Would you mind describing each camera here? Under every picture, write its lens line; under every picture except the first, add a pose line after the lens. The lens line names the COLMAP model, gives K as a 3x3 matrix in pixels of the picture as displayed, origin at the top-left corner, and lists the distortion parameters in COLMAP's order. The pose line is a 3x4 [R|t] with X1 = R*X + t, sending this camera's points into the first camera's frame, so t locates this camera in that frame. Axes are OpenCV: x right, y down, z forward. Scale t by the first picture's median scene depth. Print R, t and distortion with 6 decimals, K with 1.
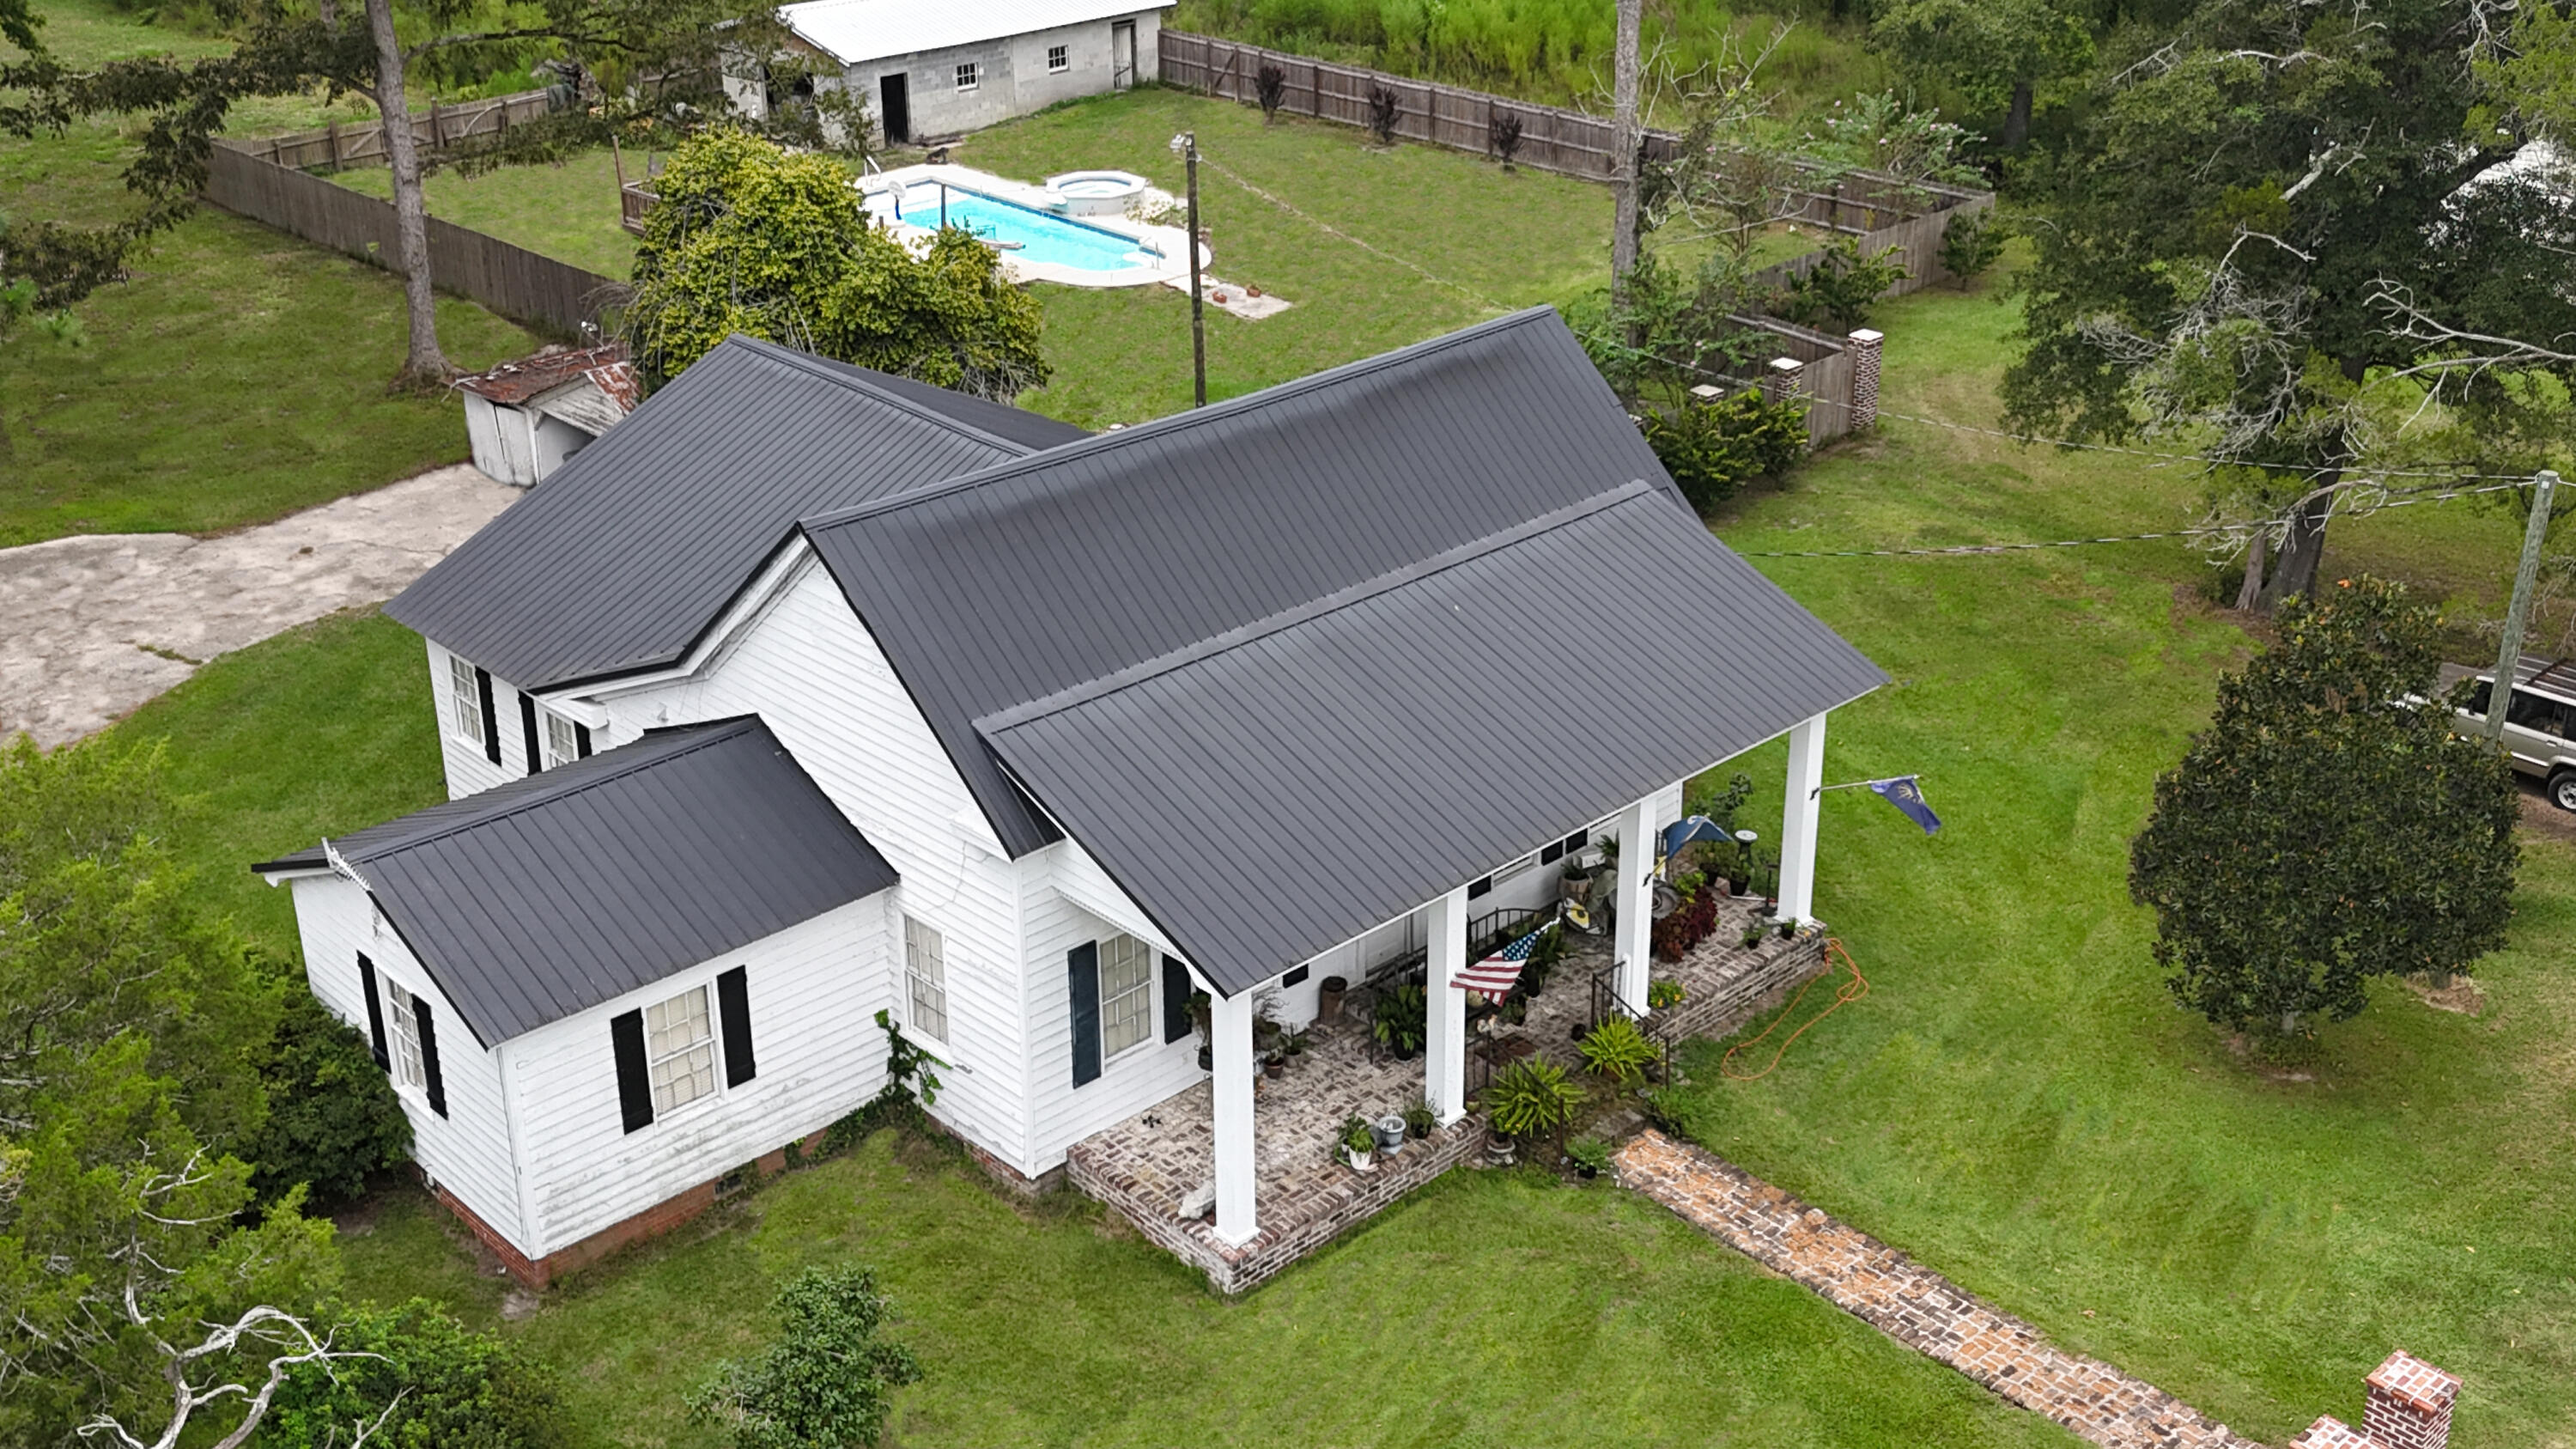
lens RADIAL K [[2833.5, 0, 1279.9], [0, 2833.5, 589.5], [0, 0, 1]] dist [0.124384, -0.338498]
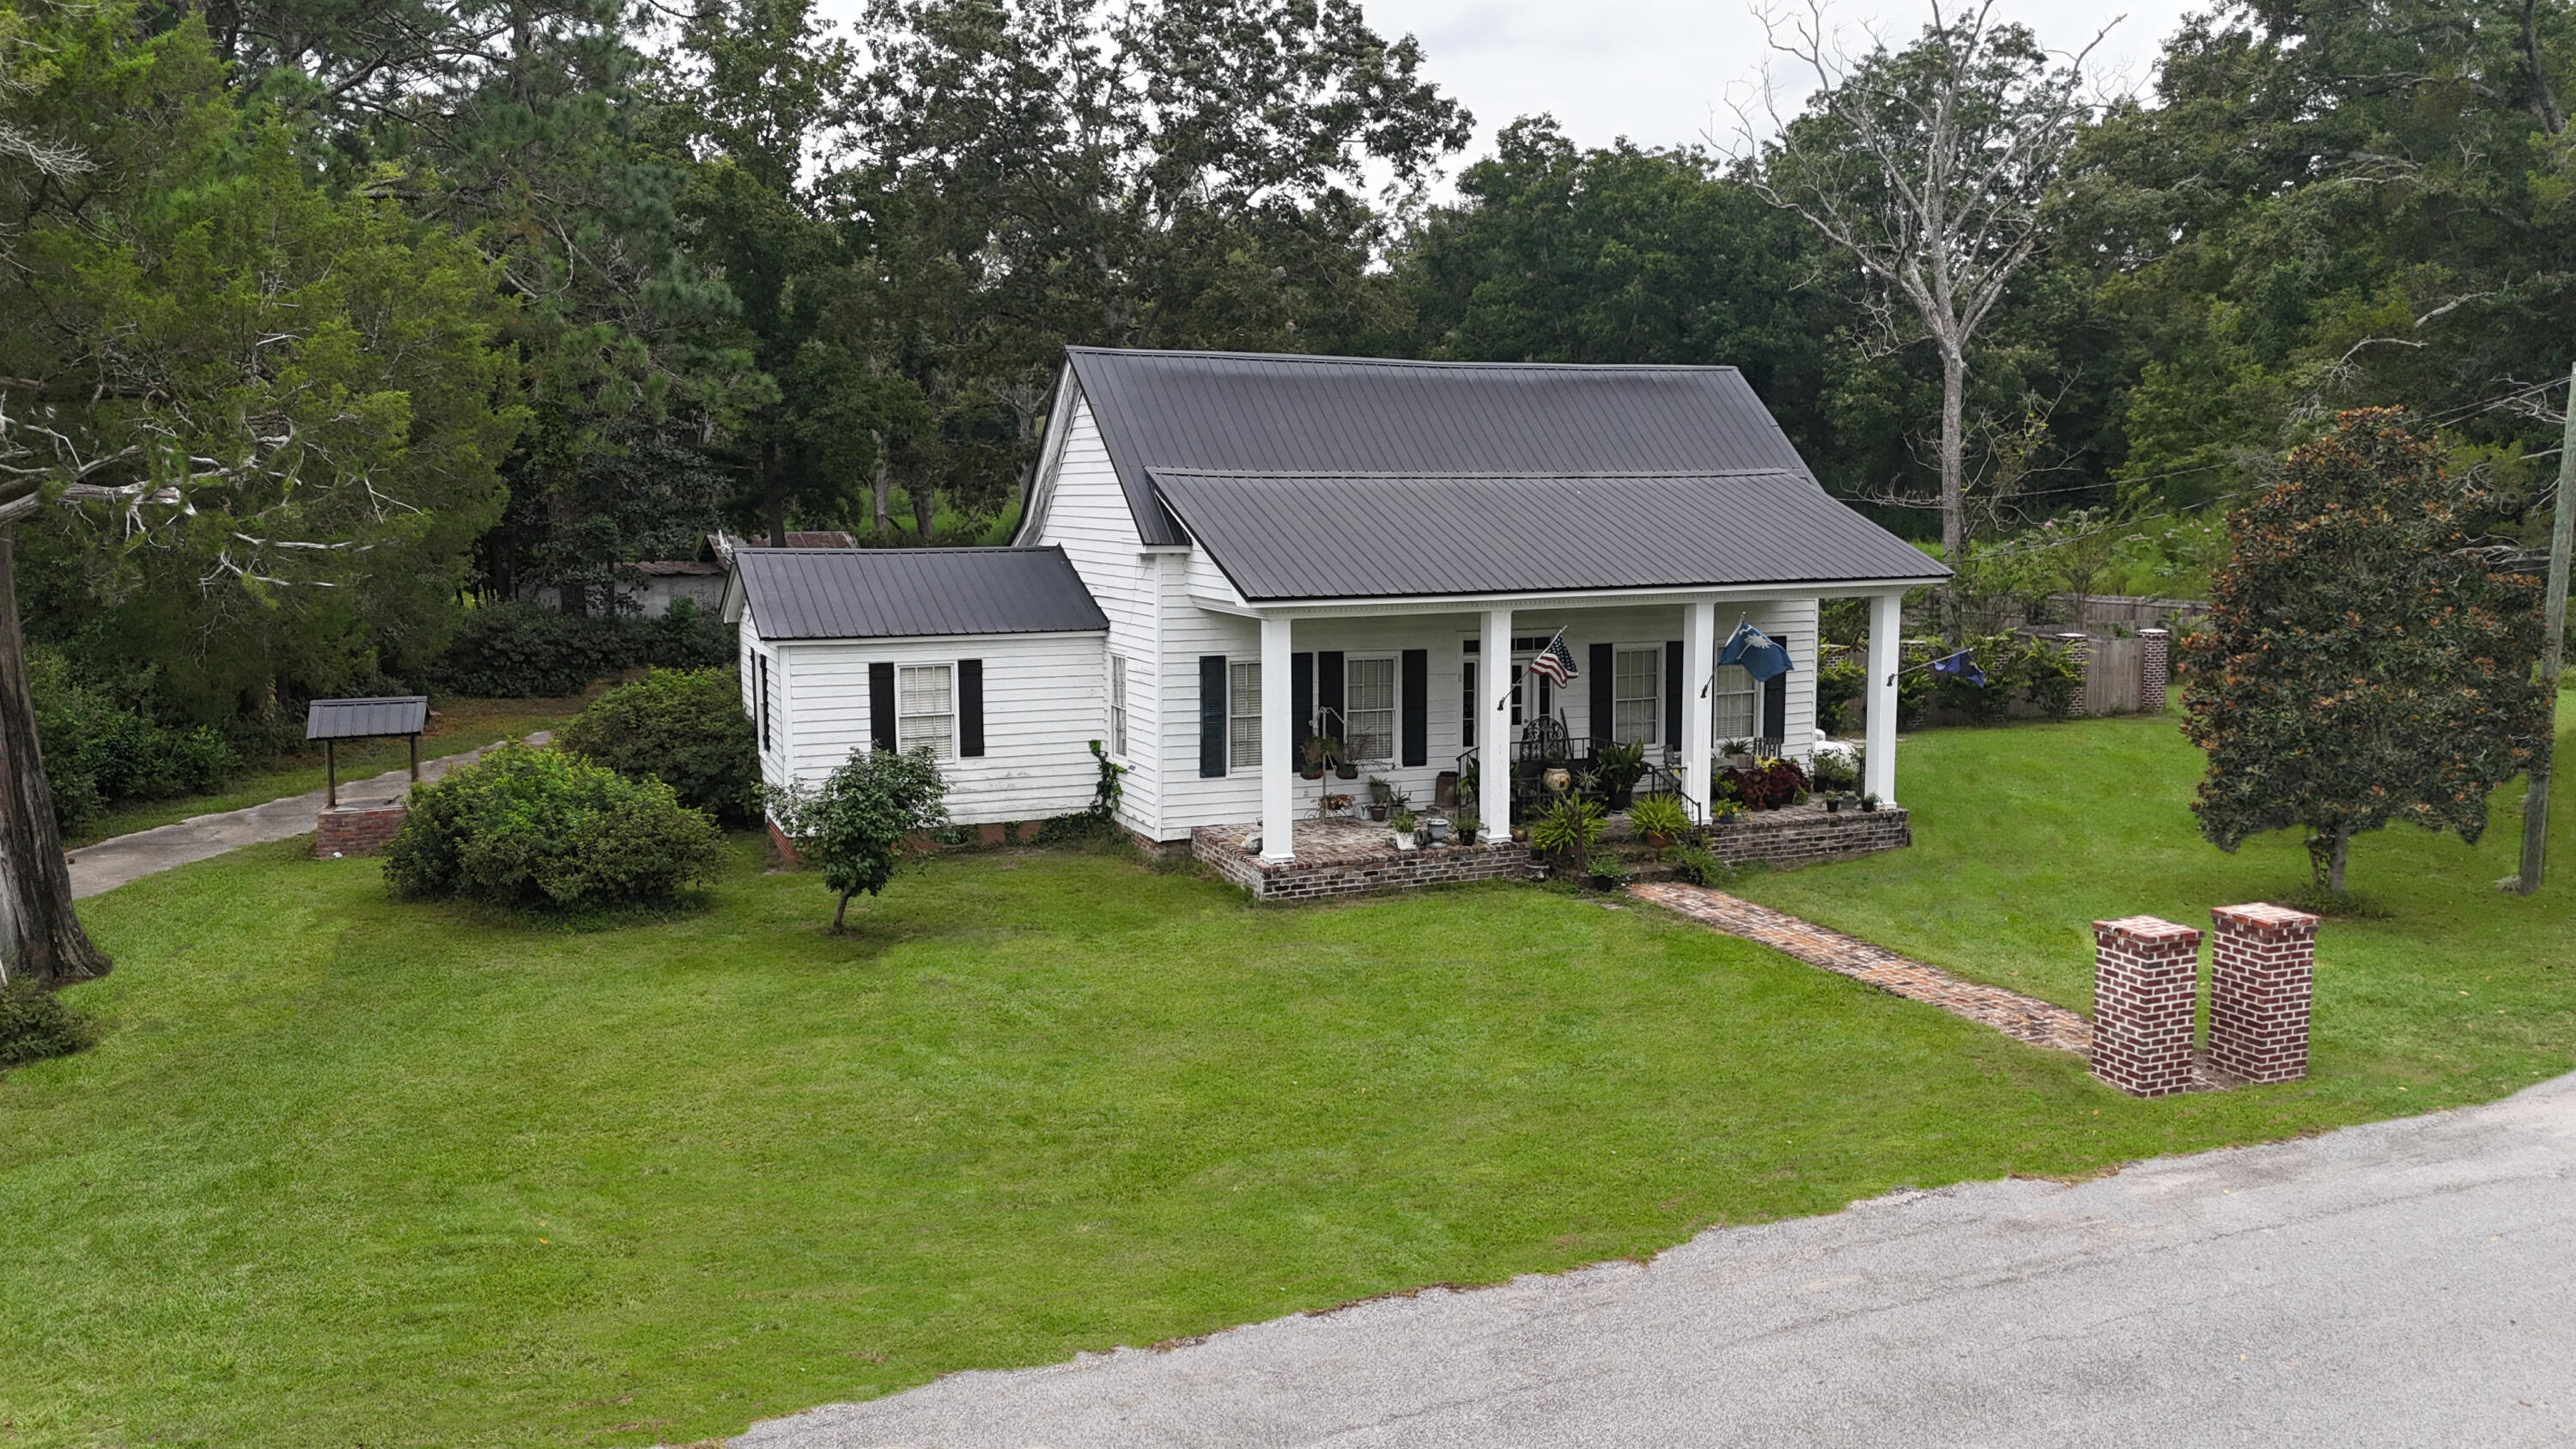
lens RADIAL K [[1913.4, 0, 1286.2], [0, 1913.4, 627.8], [0, 0, 1]] dist [0.069463, -0.065882]
pose [[0.935114, 0.034028, -0.352709, 0.263760], [-0.140429, 0.949464, -0.280709, 0.347854], [0.325332, 0.312025, 0.892636, 0.228188]]
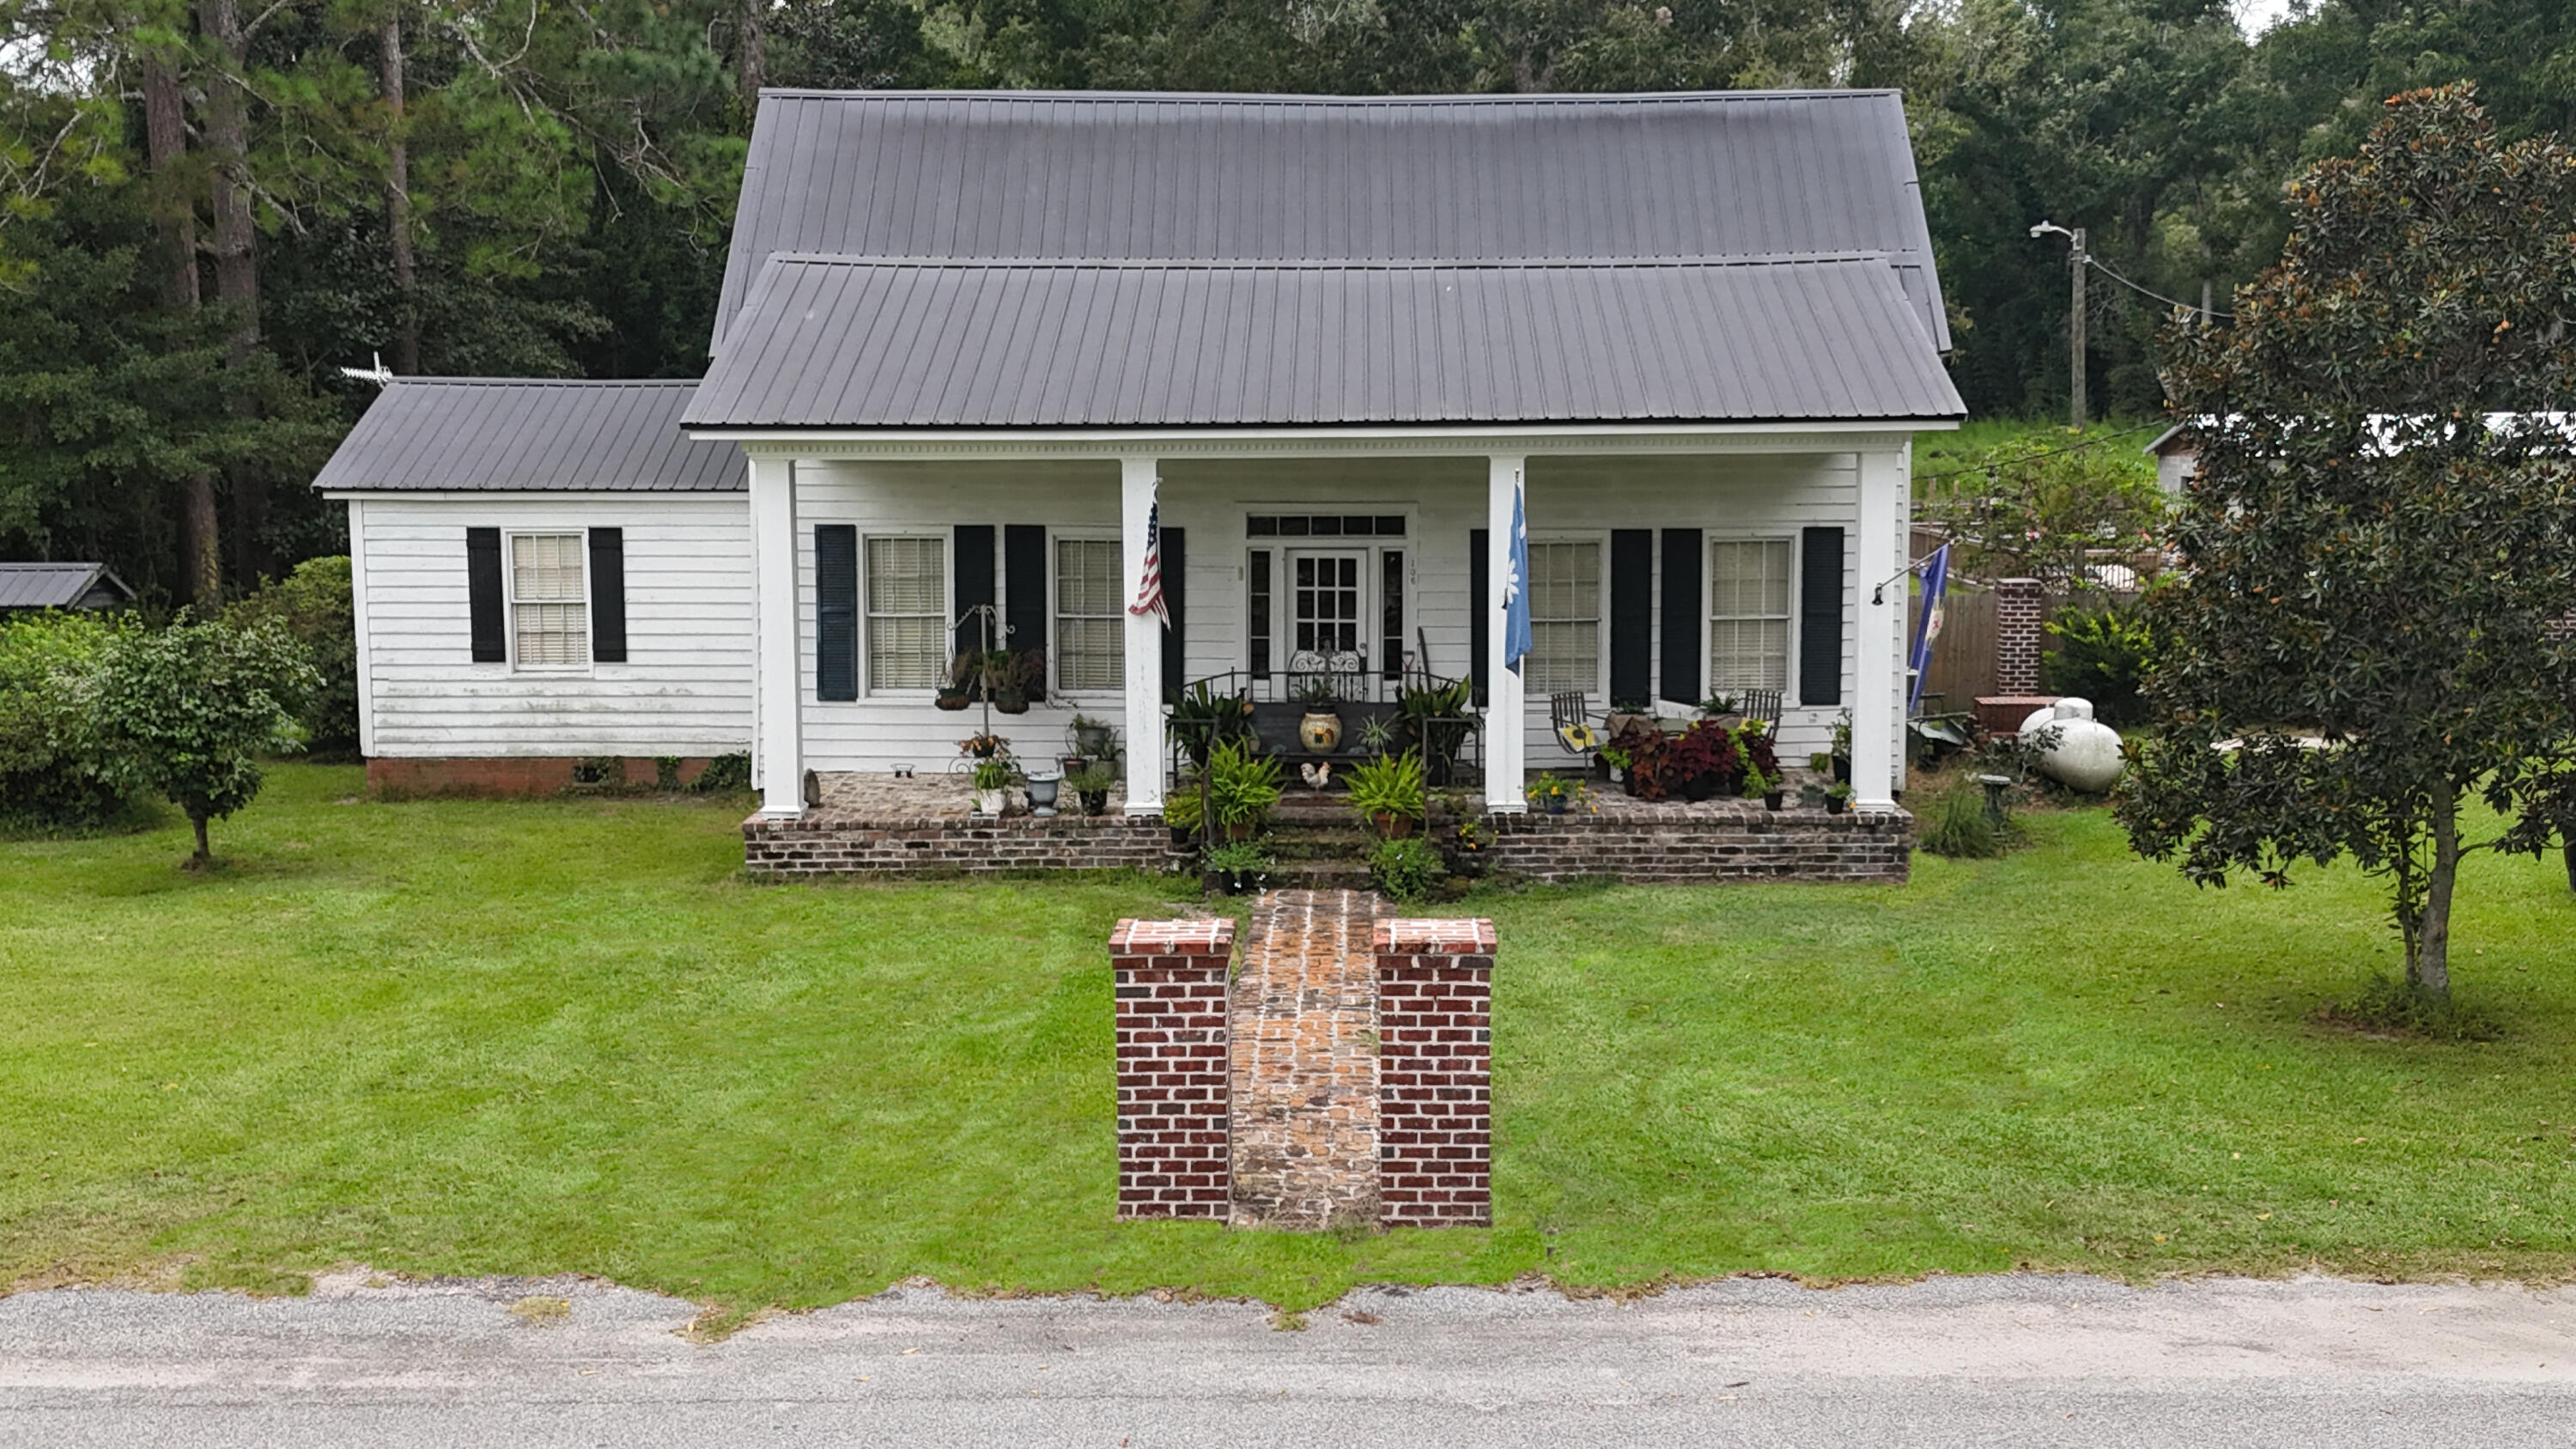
lens RADIAL K [[2759.5, 0, 1298.5], [0, 2759.5, 657.0], [0, 0, 1]] dist [0.051416, -0.007196]
pose [[0.721123, 0.076479, -0.688573, 0.623112], [-0.267972, 0.947322, -0.175422, 0.273555], [0.638884, 0.311019, 0.703630, 0.491174]]
